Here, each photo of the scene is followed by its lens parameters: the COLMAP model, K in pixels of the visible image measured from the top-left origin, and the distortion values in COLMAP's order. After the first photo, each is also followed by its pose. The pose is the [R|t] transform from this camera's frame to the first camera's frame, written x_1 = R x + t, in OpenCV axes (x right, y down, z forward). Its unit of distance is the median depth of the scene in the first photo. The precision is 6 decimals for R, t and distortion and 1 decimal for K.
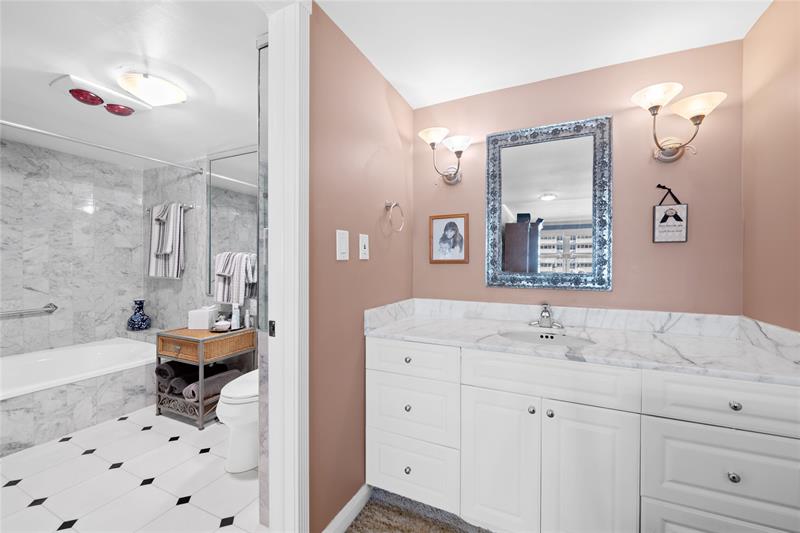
lens RADIAL K [[318.1, 0, 403.5], [0, 318.1, 263.2], [0, 0, 1]] dist [-0.002436, -0.001320]
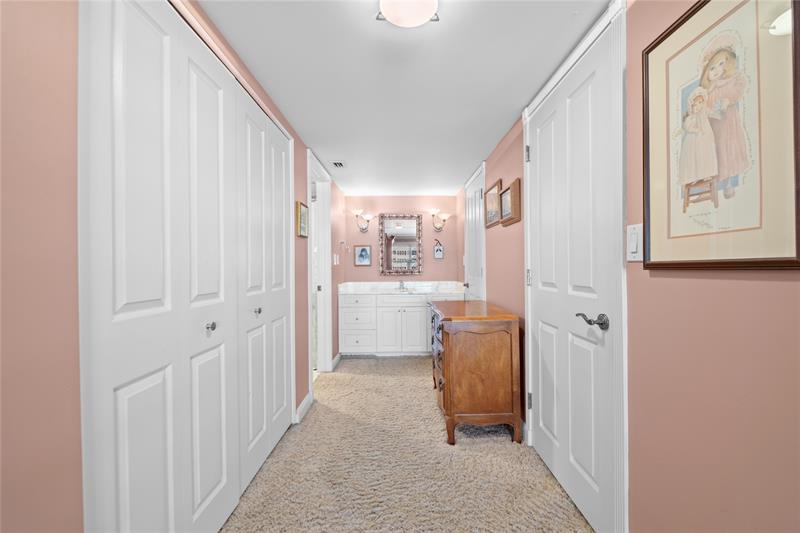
lens RADIAL K [[318.1, 0, 400.1], [0, 318.1, 265.5], [0, 0, 1]] dist [-0.002436, -0.001320]
pose [[0.902554, -0.011712, 0.430417, -0.596593], [0.010240, 0.999931, 0.005737, -0.014790], [-0.430454, -0.000771, 0.902612, -1.180701]]
